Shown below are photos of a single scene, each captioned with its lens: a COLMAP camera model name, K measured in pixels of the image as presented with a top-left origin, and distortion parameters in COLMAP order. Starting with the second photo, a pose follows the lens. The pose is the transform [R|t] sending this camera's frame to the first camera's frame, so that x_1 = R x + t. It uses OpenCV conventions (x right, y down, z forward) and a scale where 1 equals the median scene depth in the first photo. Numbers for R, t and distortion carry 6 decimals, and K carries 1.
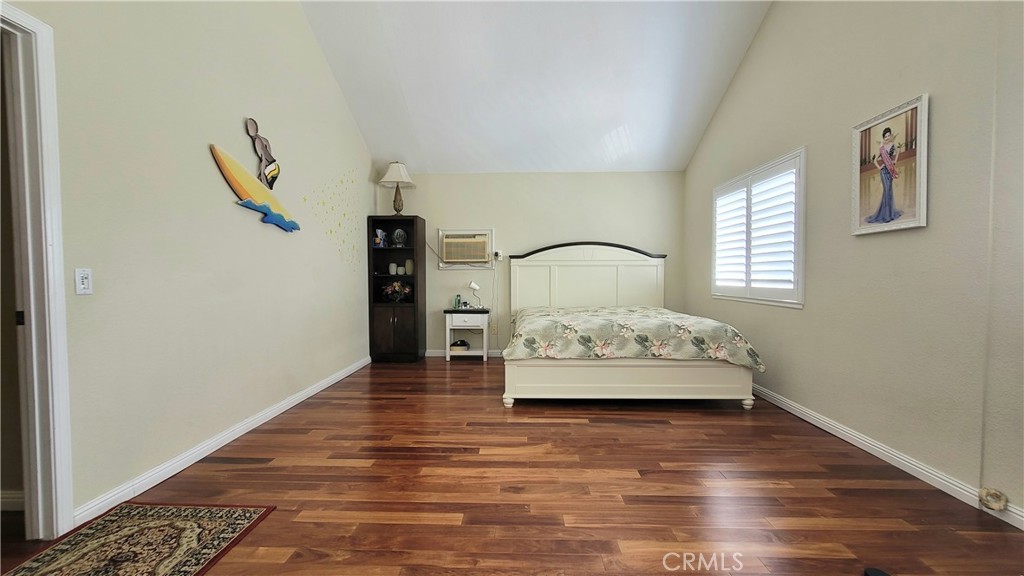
lens RADIAL K [[420.9, 0, 512.2], [0, 420.9, 291.2], [0, 0, 1]] dist [-0.000547, 0.000050]
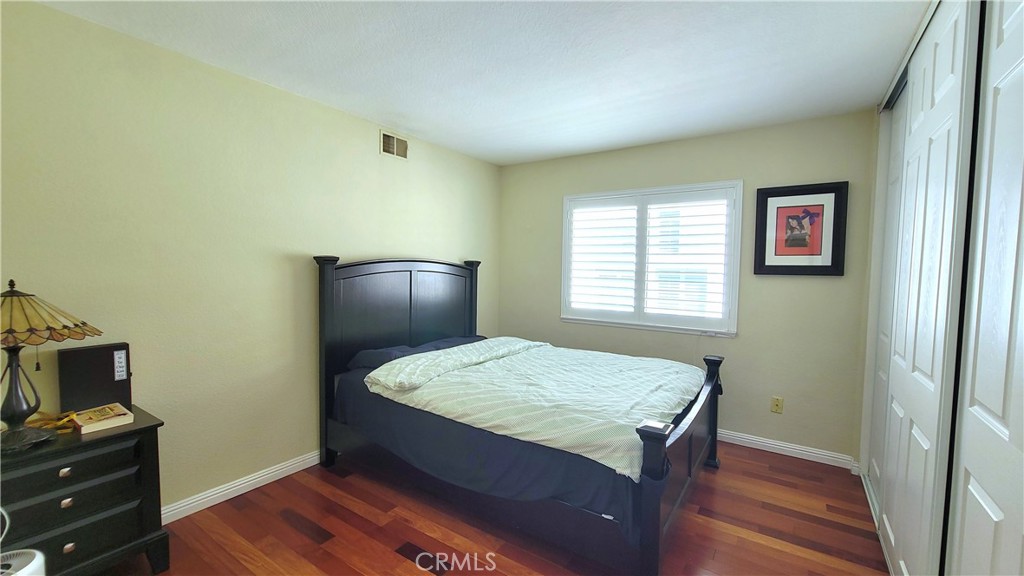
lens RADIAL K [[420.9, 0, 512.2], [0, 420.9, 291.2], [0, 0, 1]] dist [-0.000547, 0.000050]
pose [[0.531235, -0.036631, 0.846432, -0.374290], [0.013539, 0.999304, 0.034750, -0.095496], [-0.847116, -0.007001, 0.531362, 0.744861]]
